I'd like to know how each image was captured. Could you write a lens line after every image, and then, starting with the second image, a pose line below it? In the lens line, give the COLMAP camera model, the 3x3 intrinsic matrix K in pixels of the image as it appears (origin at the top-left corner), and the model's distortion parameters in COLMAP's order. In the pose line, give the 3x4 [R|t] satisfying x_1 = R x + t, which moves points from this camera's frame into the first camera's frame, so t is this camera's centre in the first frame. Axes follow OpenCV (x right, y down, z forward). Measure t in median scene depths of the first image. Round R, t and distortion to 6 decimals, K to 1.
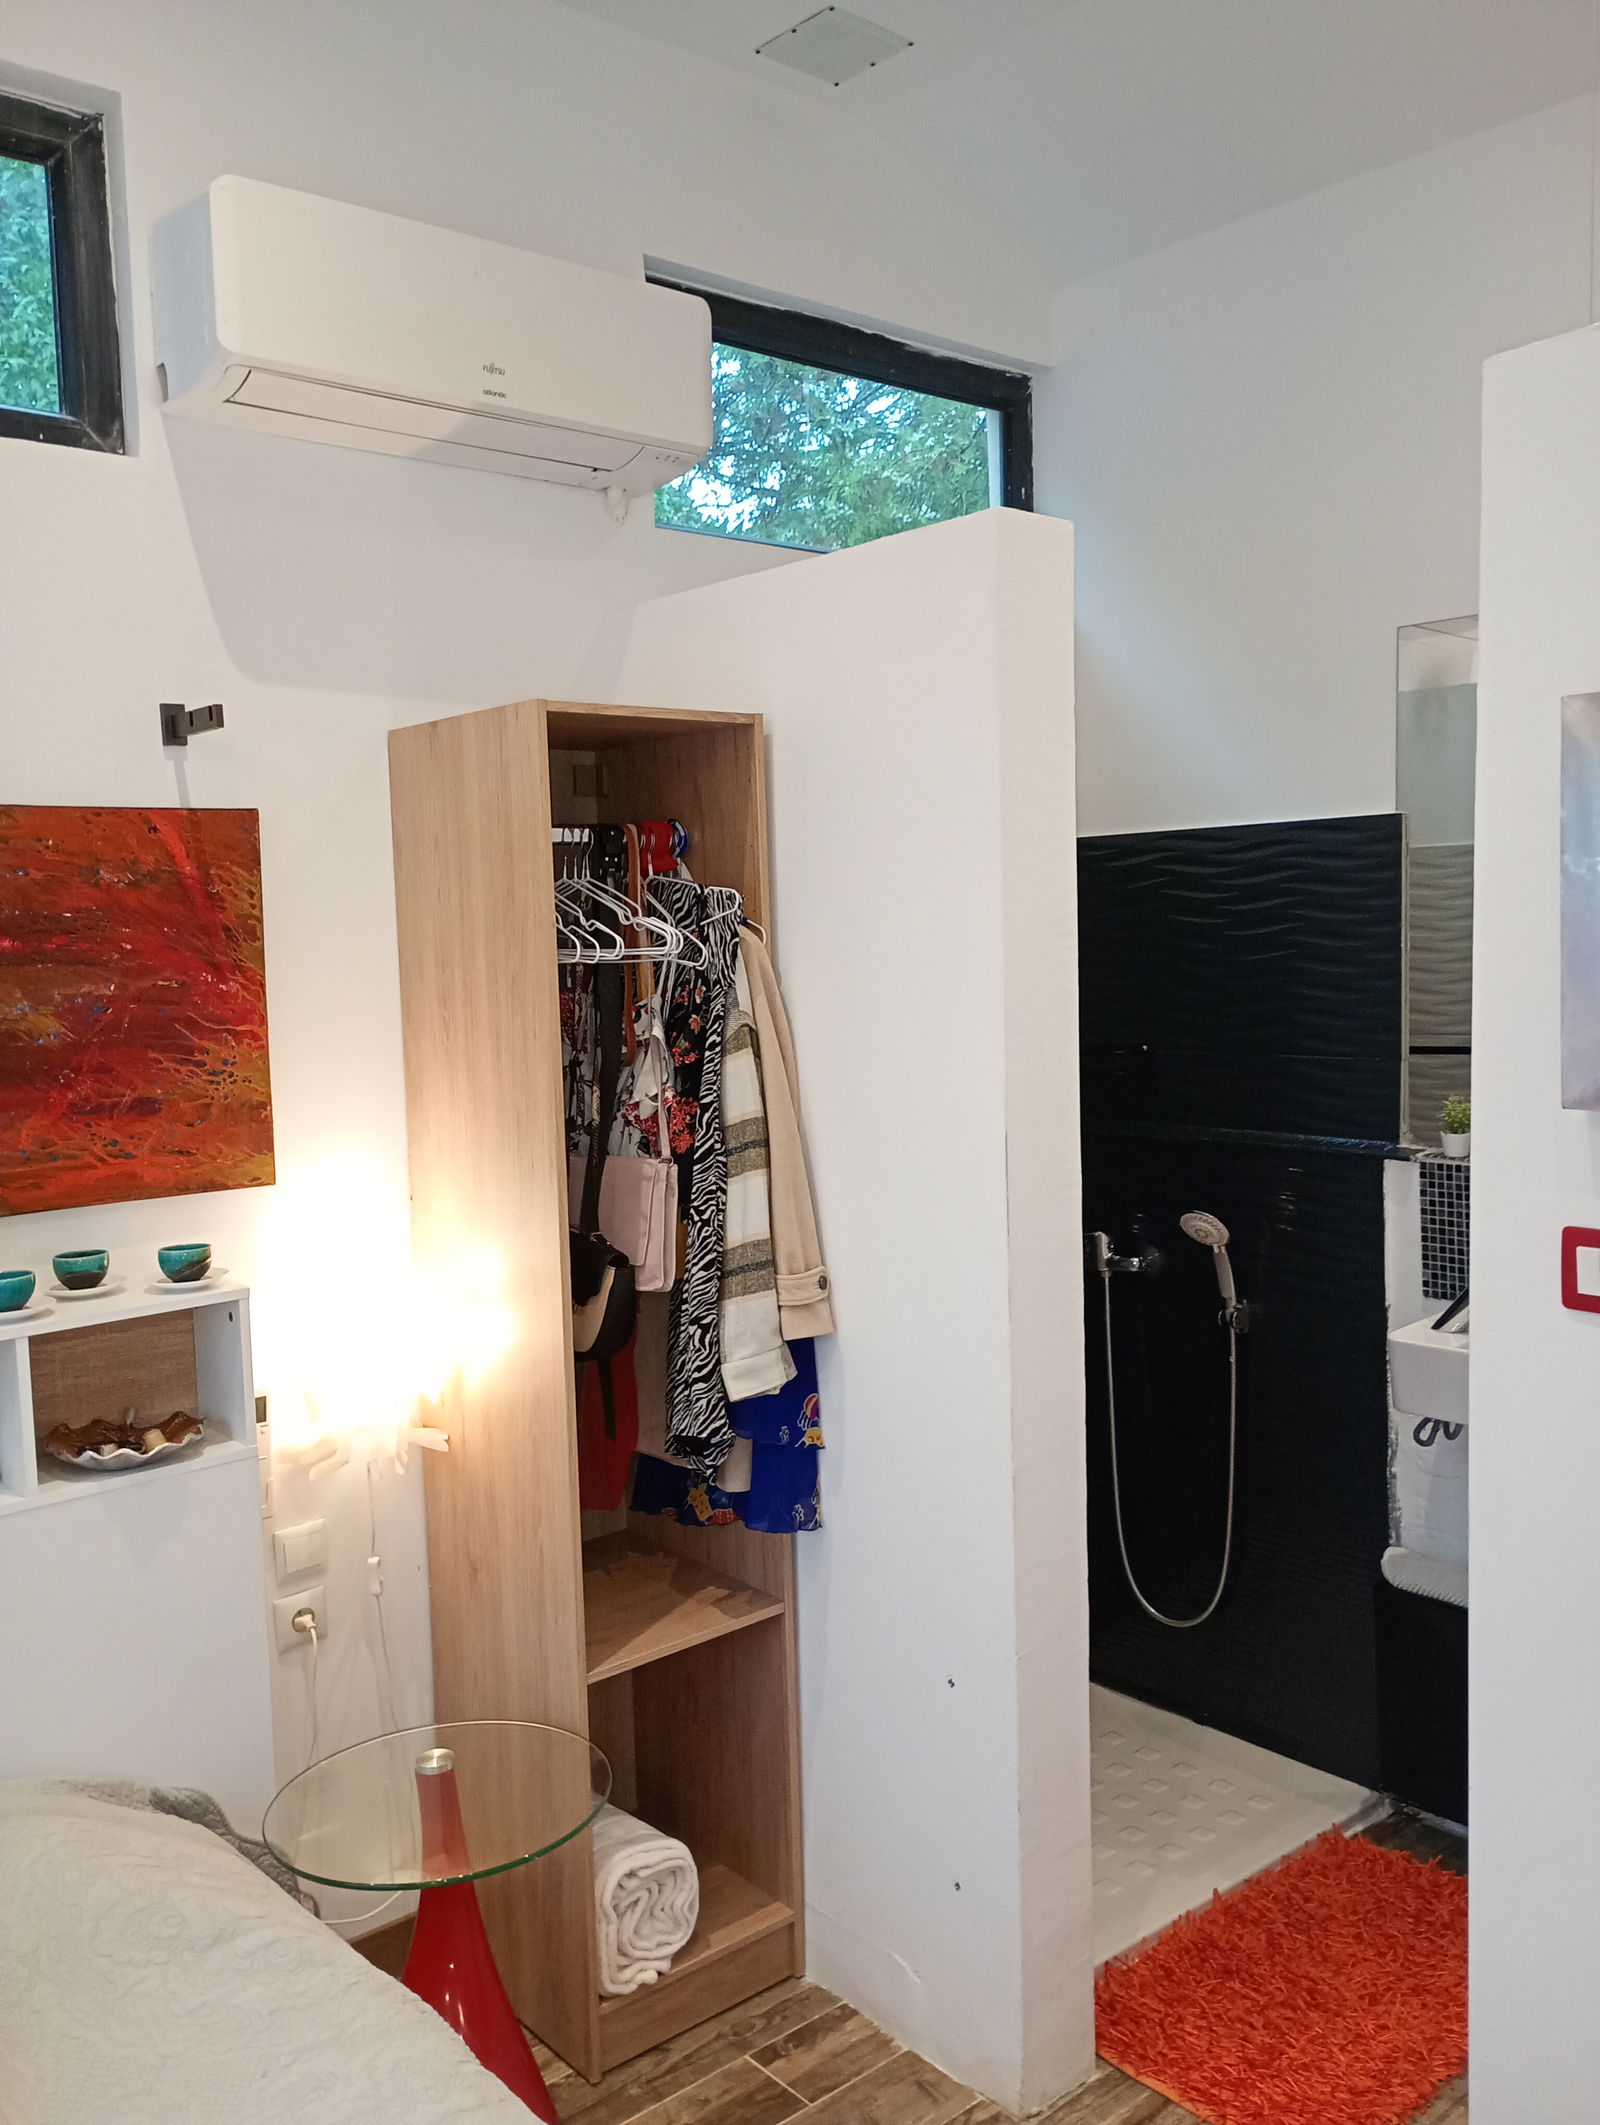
lens RADIAL K [[1774.0, 0, 807.0], [0, 1774.0, 1058.4], [0, 0, 1]] dist [0.043430, -0.012257]
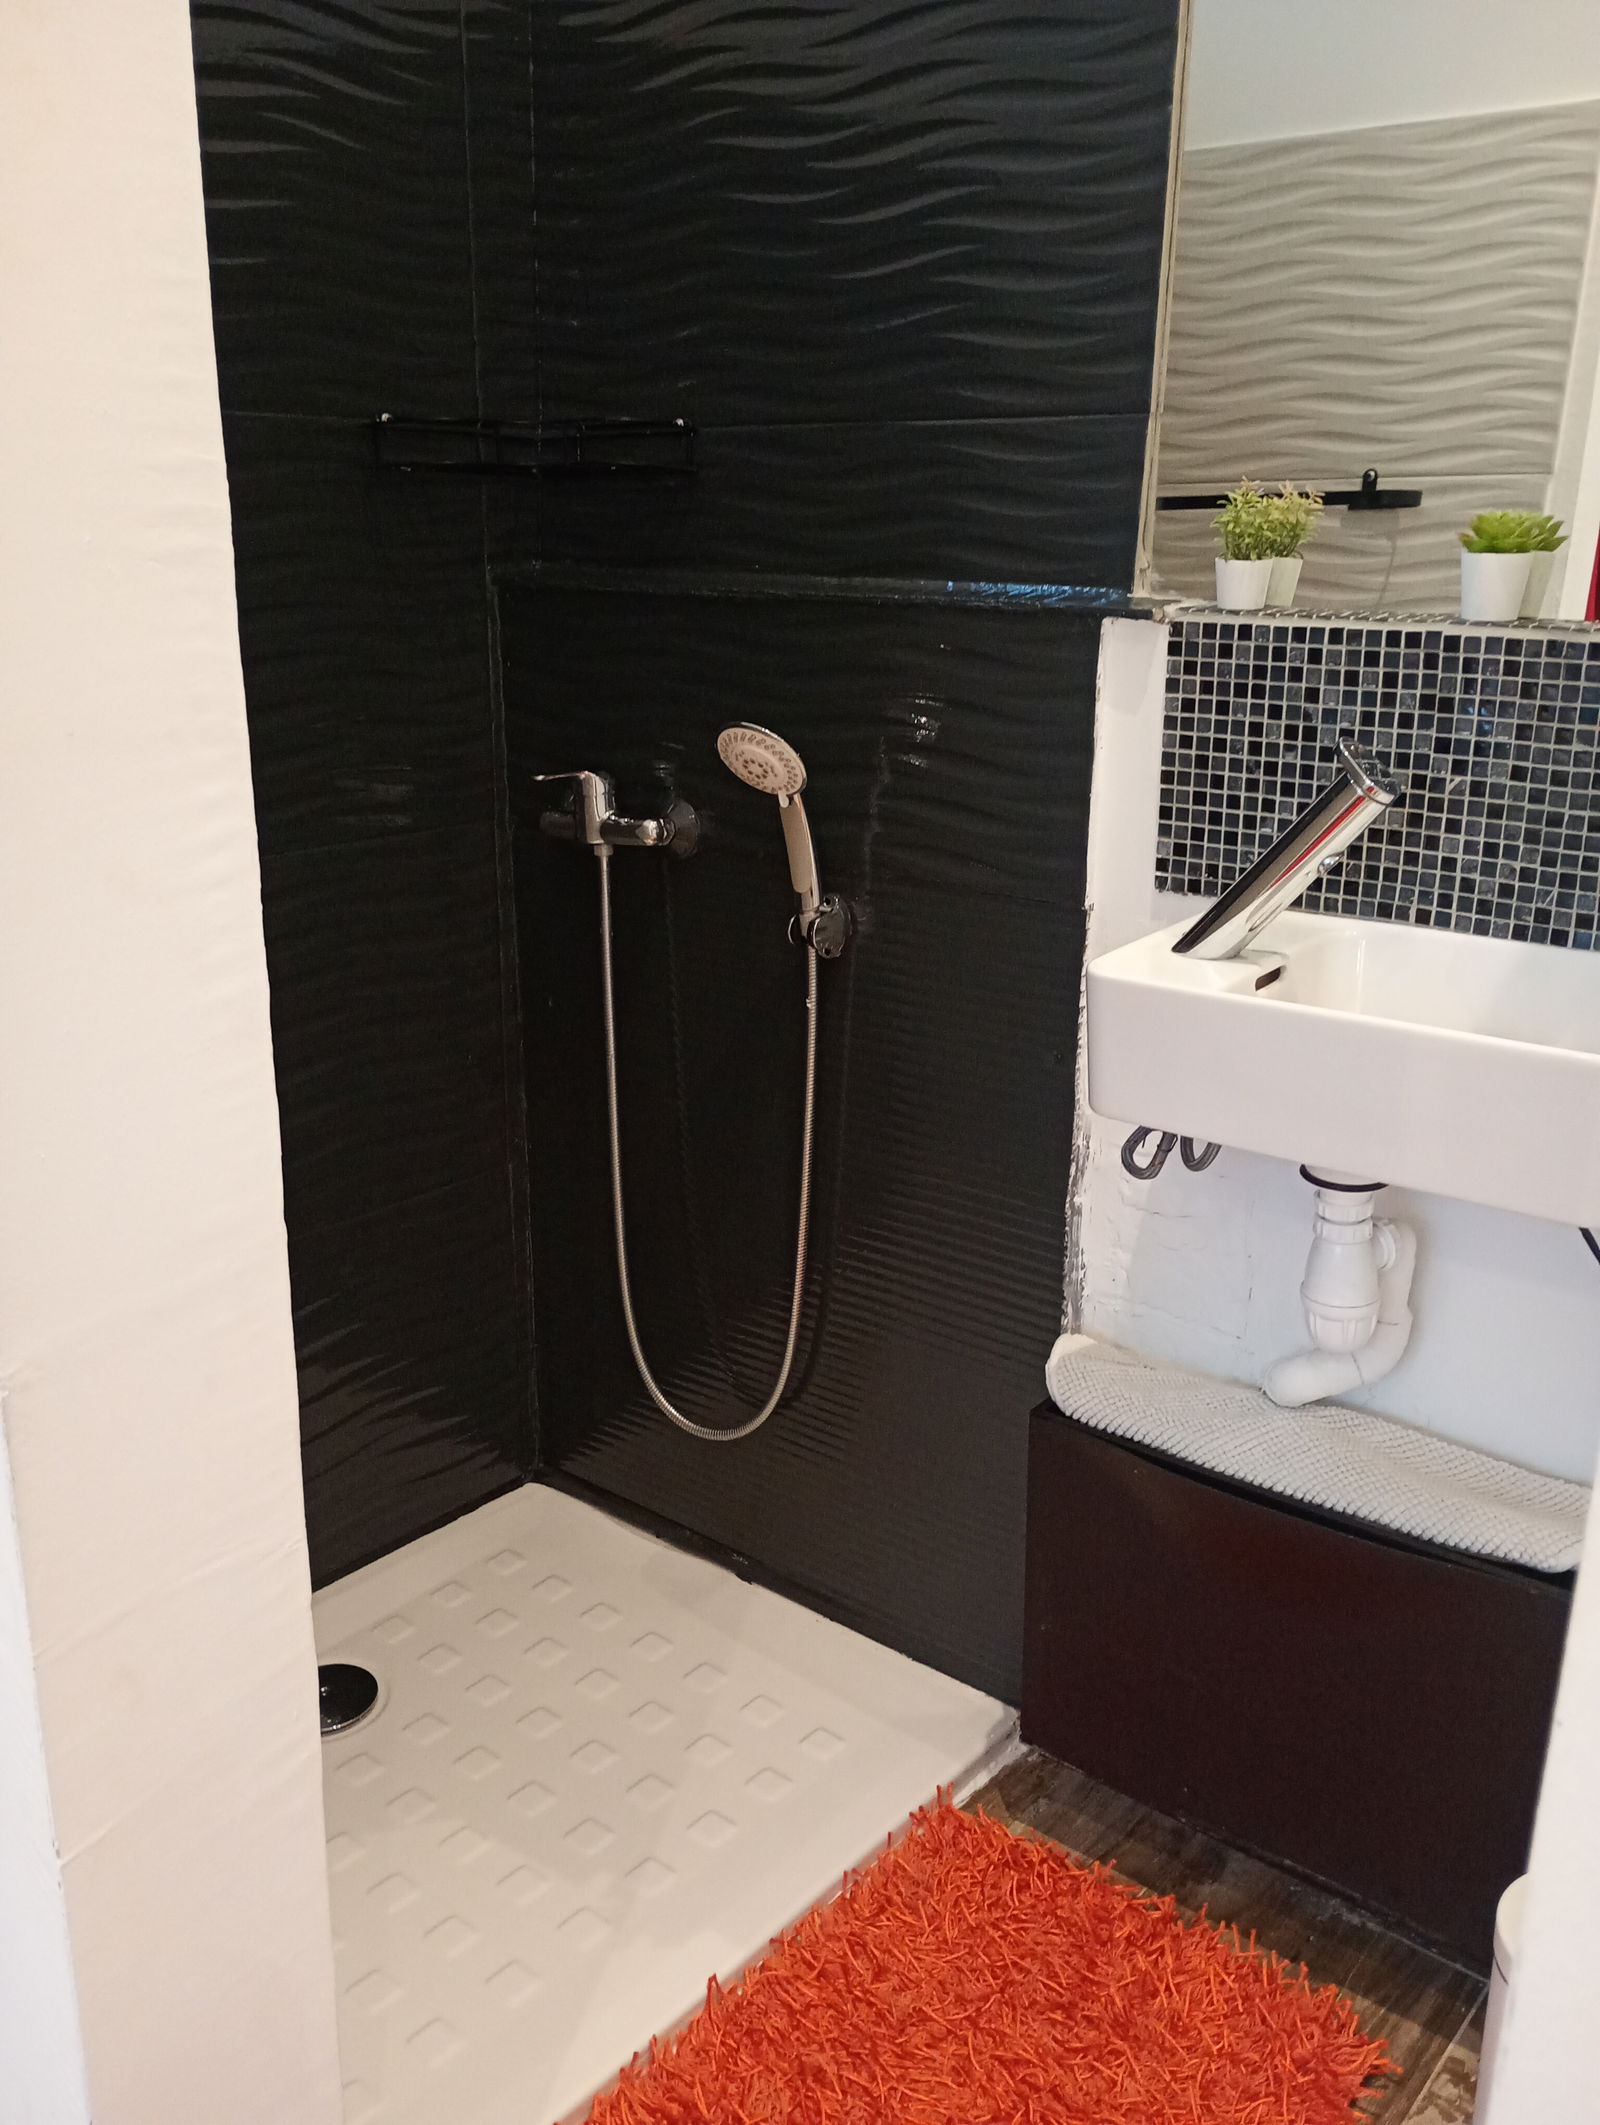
lens RADIAL K [[1728.0, 0, 794.7], [0, 1728.0, 1061.7], [0, 0, 1]] dist [0.052340, 0.006942]
pose [[0.988029, -0.007025, 0.154106, 0.163025], [-0.027250, 0.975307, 0.219168, 0.074610], [-0.151840, -0.220743, 0.963440, 0.517450]]
